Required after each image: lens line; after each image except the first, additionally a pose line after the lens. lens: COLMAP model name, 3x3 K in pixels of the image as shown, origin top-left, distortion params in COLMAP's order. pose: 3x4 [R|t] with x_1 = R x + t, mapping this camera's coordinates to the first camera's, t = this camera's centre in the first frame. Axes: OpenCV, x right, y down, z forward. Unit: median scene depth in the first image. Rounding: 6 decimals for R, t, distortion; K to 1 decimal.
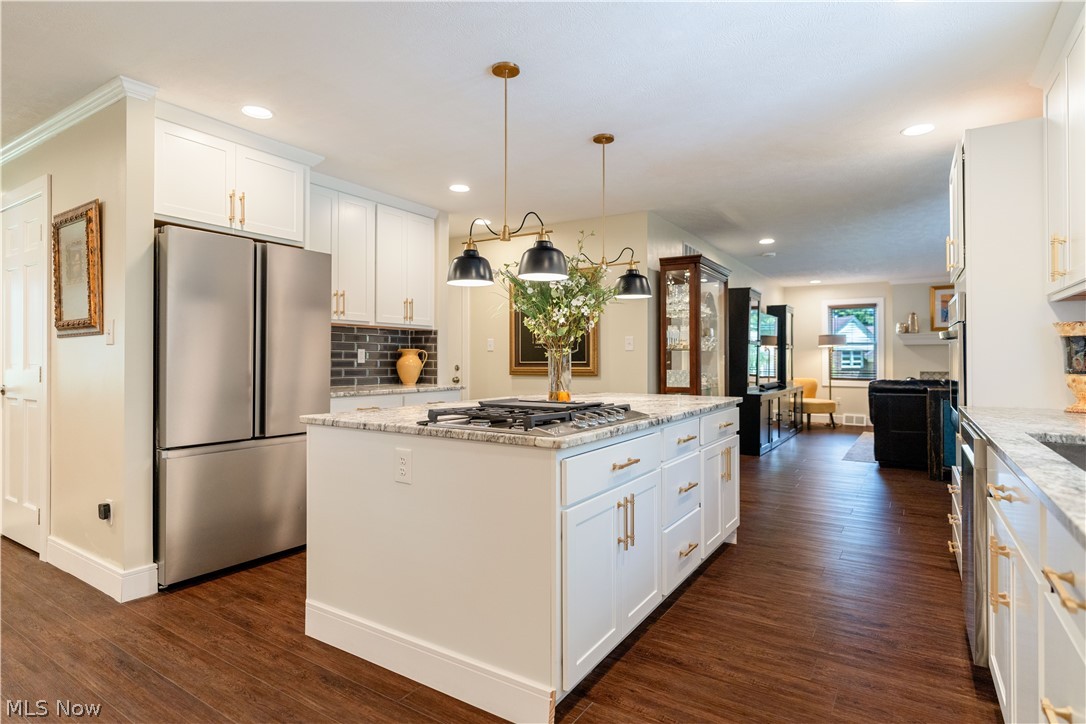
lens RADIAL K [[577.9, 0, 545.4], [0, 577.9, 357.1], [0, 0, 1]] dist [-0.002492, -0.000278]
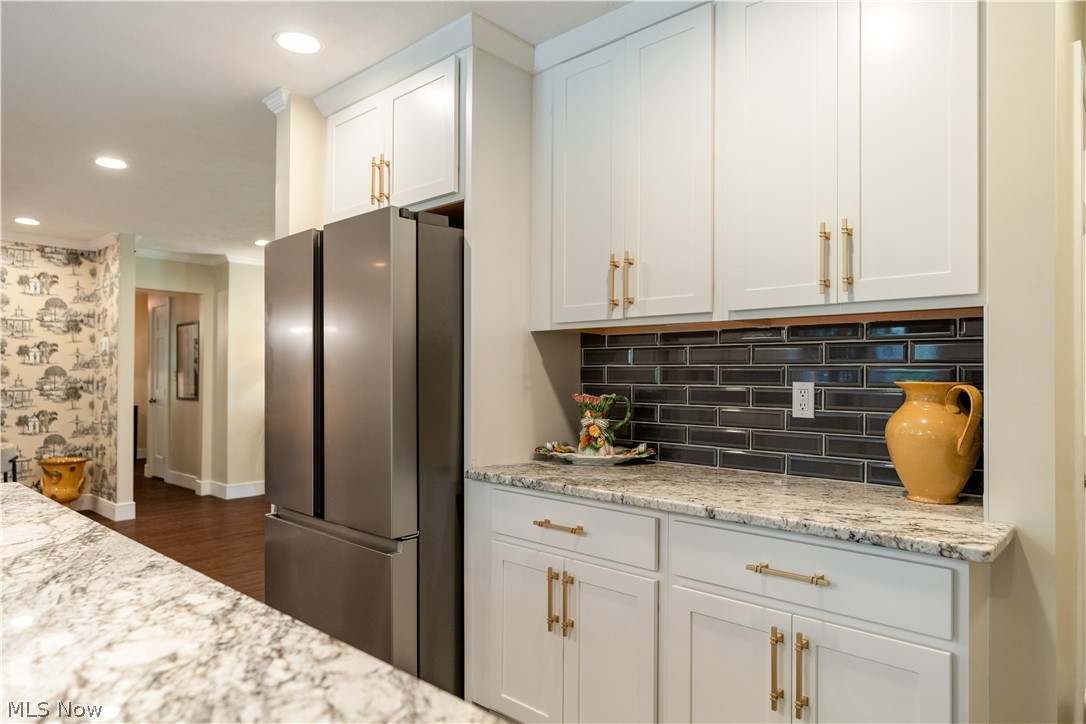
lens RADIAL K [[674.5, 0, 546.0], [0, 674.5, 386.5], [0, 0, 1]] dist [-0.002871, -0.000624]
pose [[-0.168845, -0.006953, -0.985618, 0.150113], [-0.008675, 0.999947, -0.005568, -0.006851], [0.985605, 0.007611, -0.168896, 0.909744]]
